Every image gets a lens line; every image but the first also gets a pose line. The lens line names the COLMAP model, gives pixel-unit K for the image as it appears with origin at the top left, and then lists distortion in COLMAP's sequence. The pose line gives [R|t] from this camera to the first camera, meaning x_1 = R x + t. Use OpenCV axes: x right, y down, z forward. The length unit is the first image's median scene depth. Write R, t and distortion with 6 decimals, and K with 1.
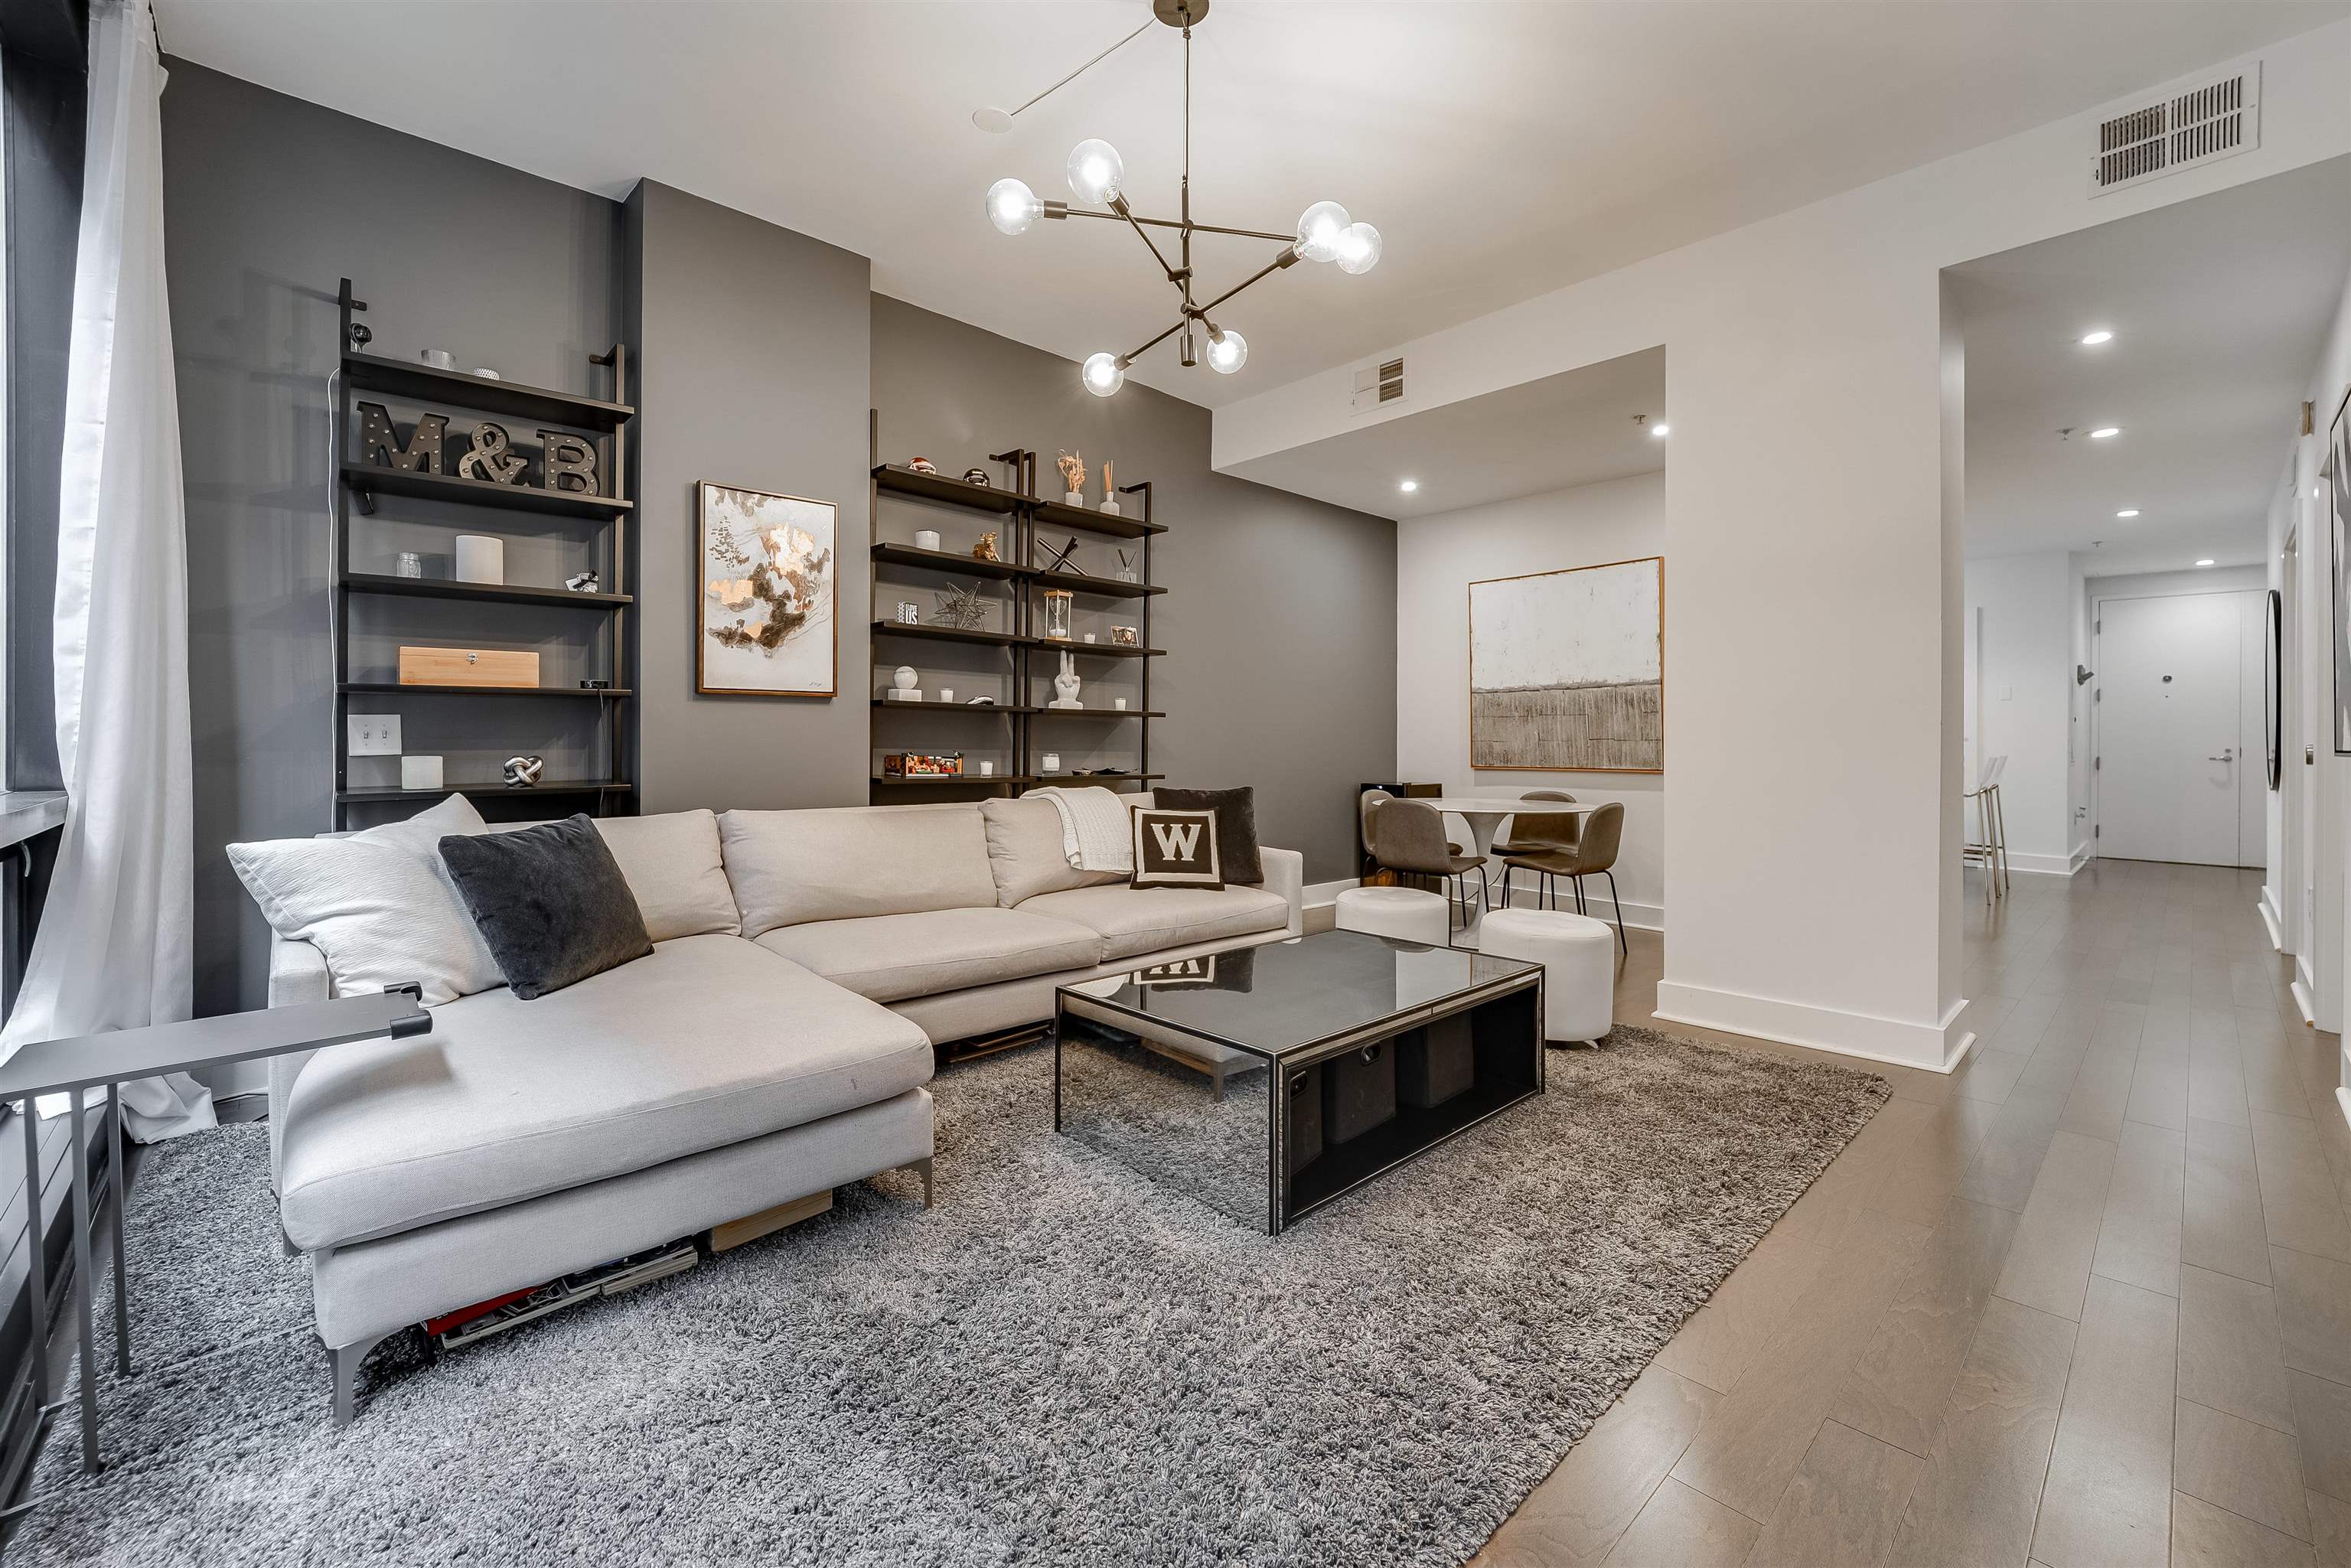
lens RADIAL K [[962.1, 0, 1168.7], [0, 962.1, 733.2], [0, 0, 1]] dist [-0.010044, 0.000853]
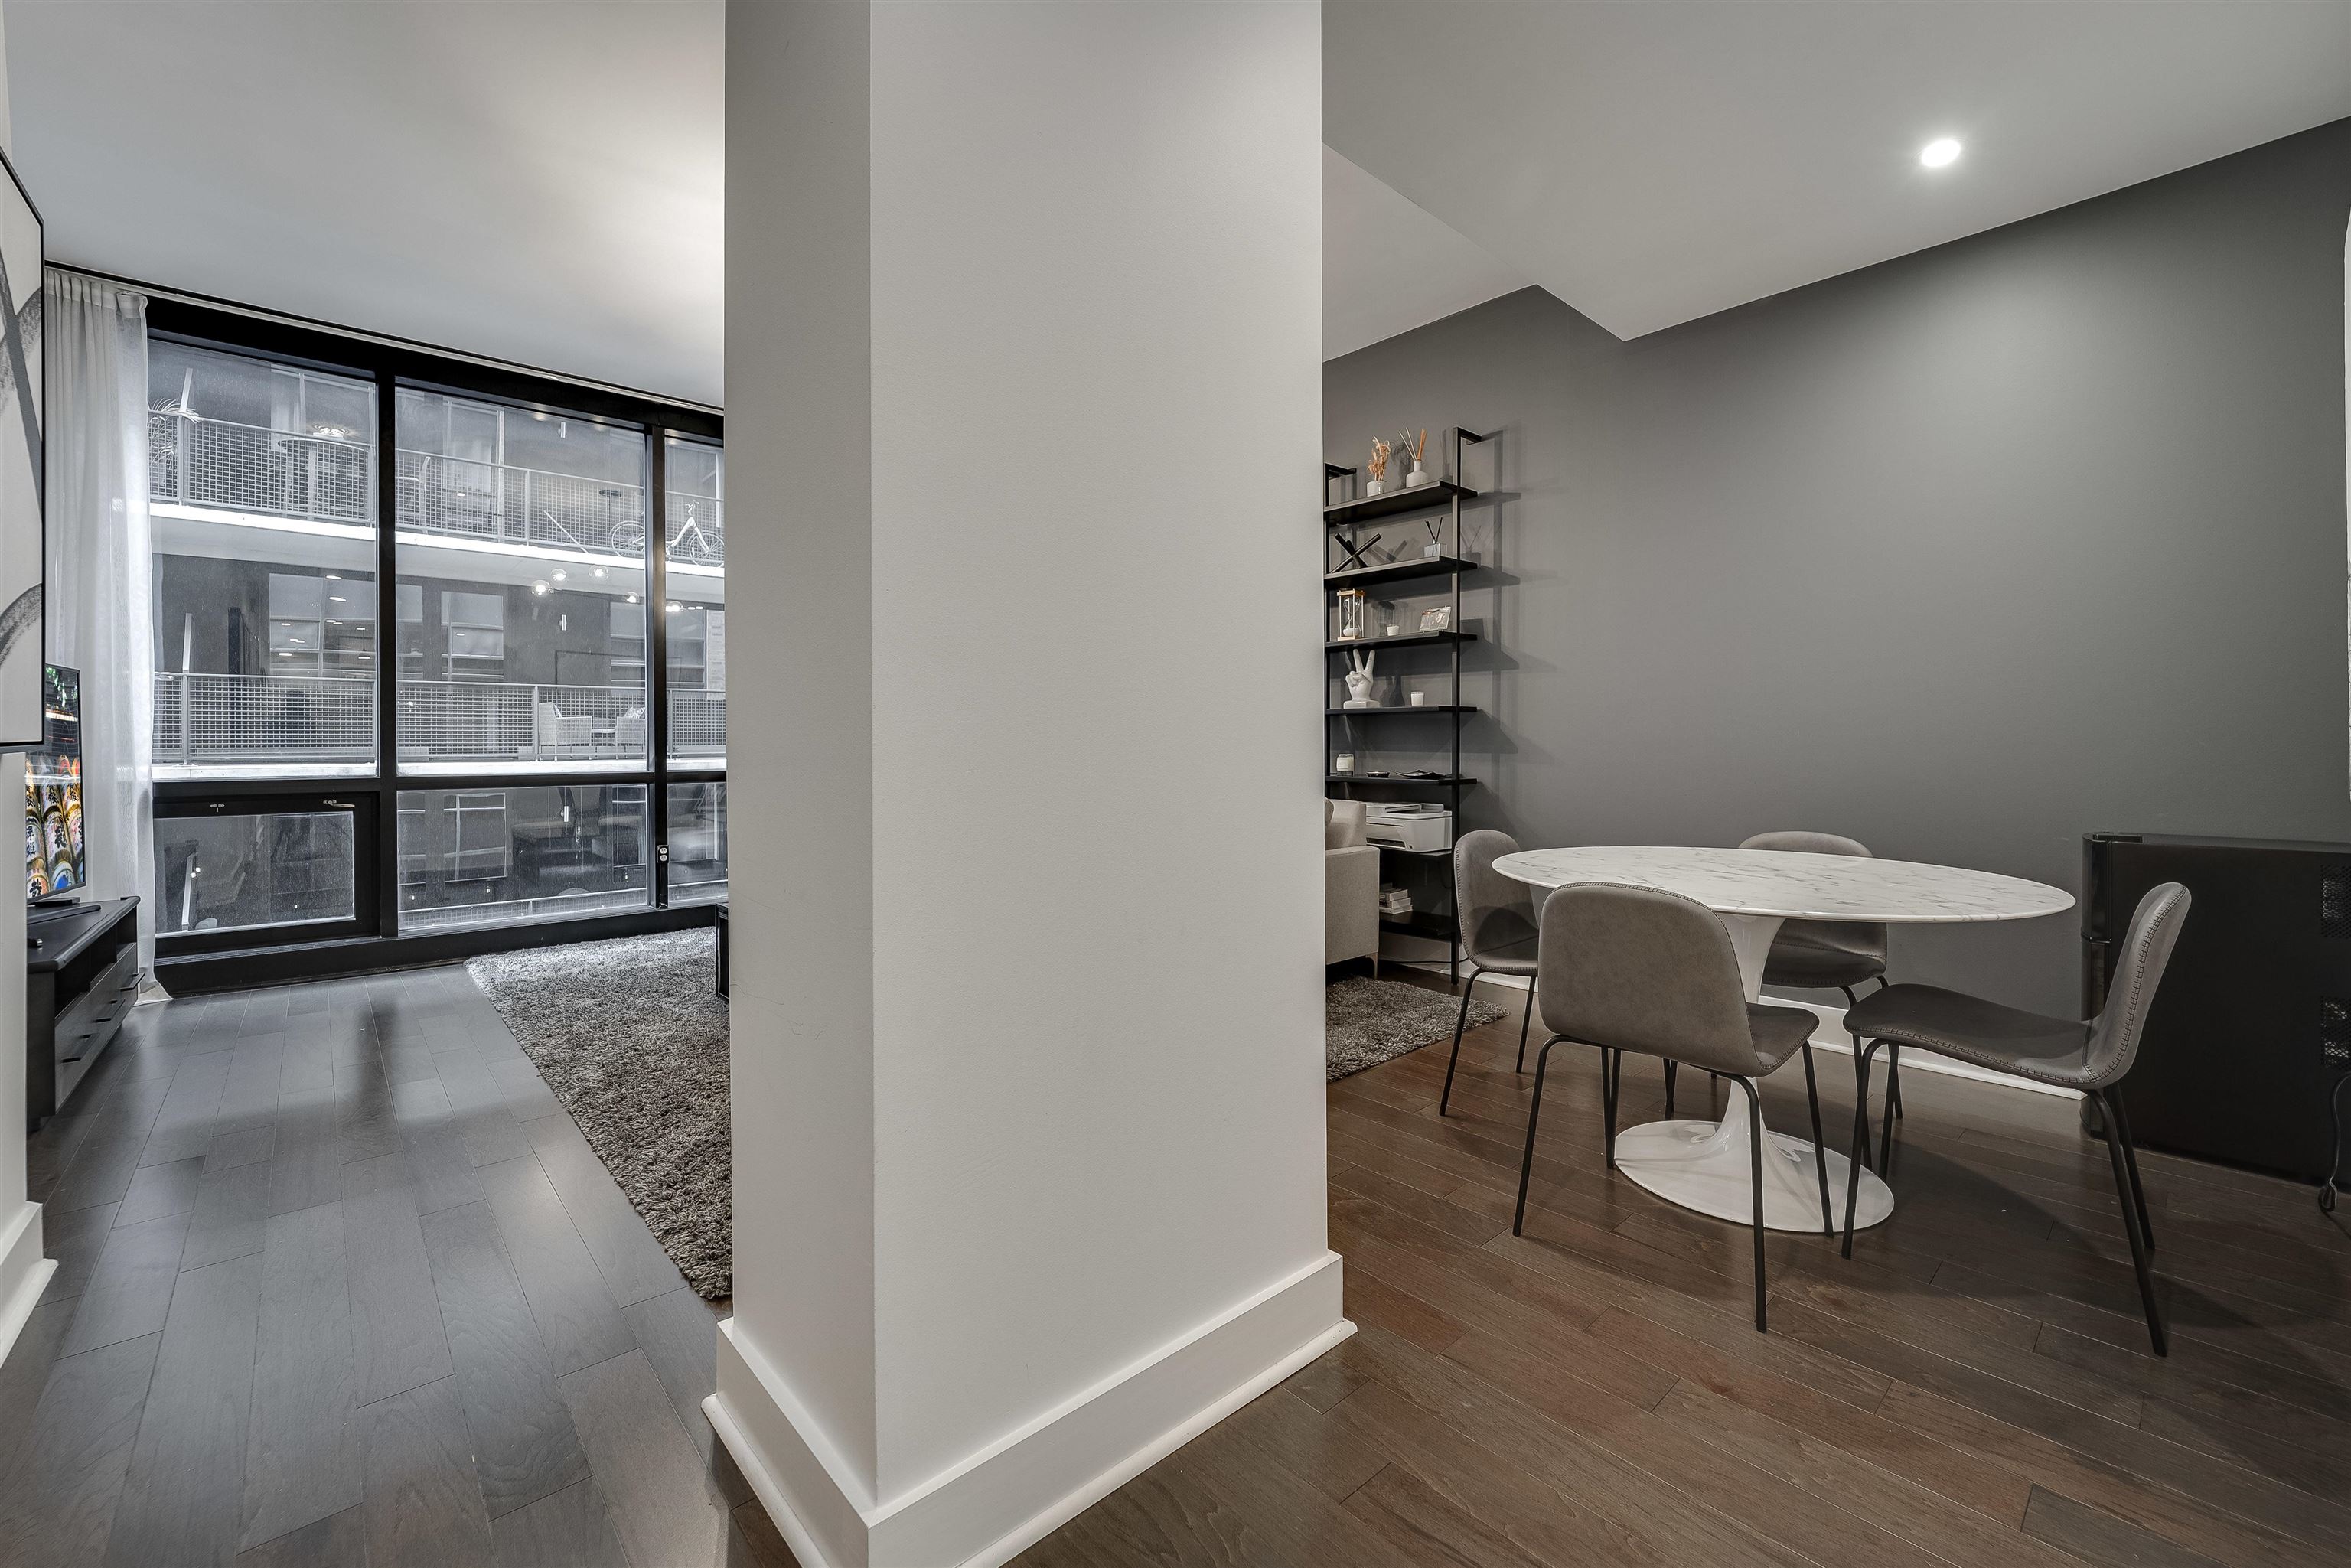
lens RADIAL K [[962.1, 0, 1202.5], [0, 962.1, 739.4], [0, 0, 1]] dist [-0.010044, 0.000853]
pose [[0.006686, -0.012112, -0.999904, 0.953329], [0.011700, 0.999859, -0.012033, 0.017412], [0.999909, -0.011618, 0.006827, 0.914265]]
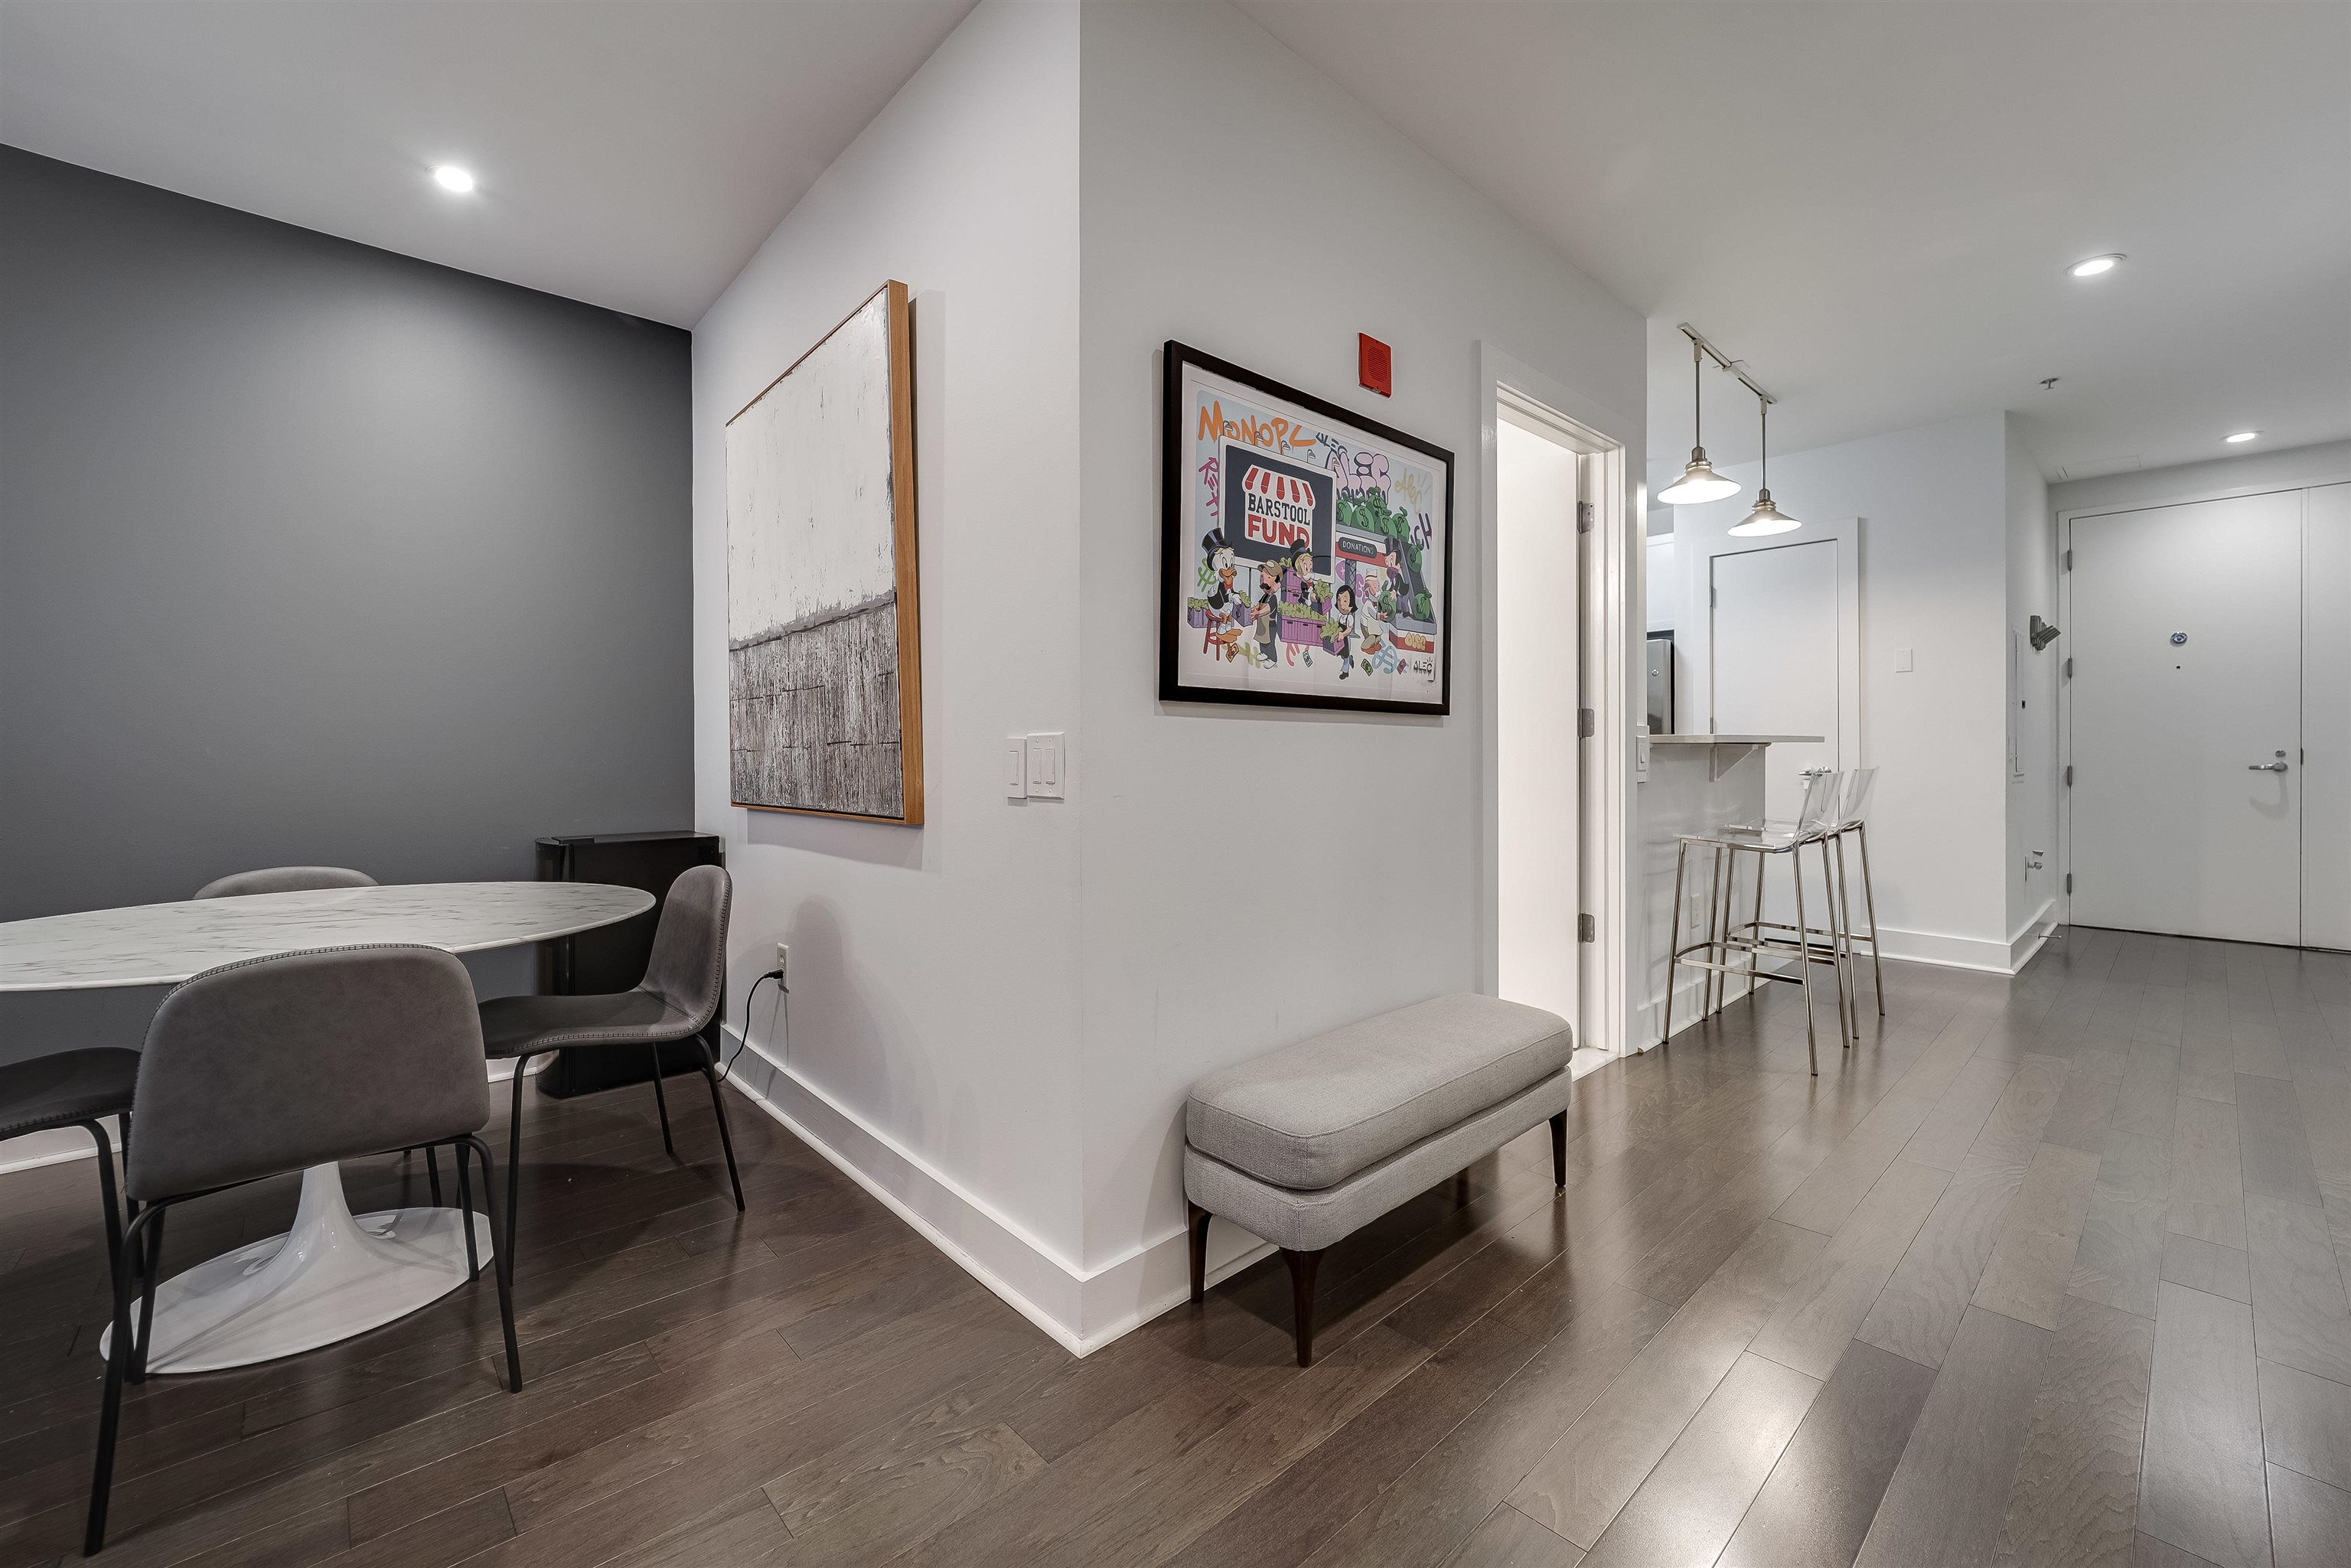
lens RADIAL K [[962.1, 0, 1171.9], [0, 962.1, 752.5], [0, 0, 1]] dist [-0.010044, 0.000853]
pose [[0.999931, -0.011028, -0.004159, 0.811910], [0.011047, 0.999929, 0.004448, 0.013986], [0.004109, -0.004494, 0.999981, 0.776049]]
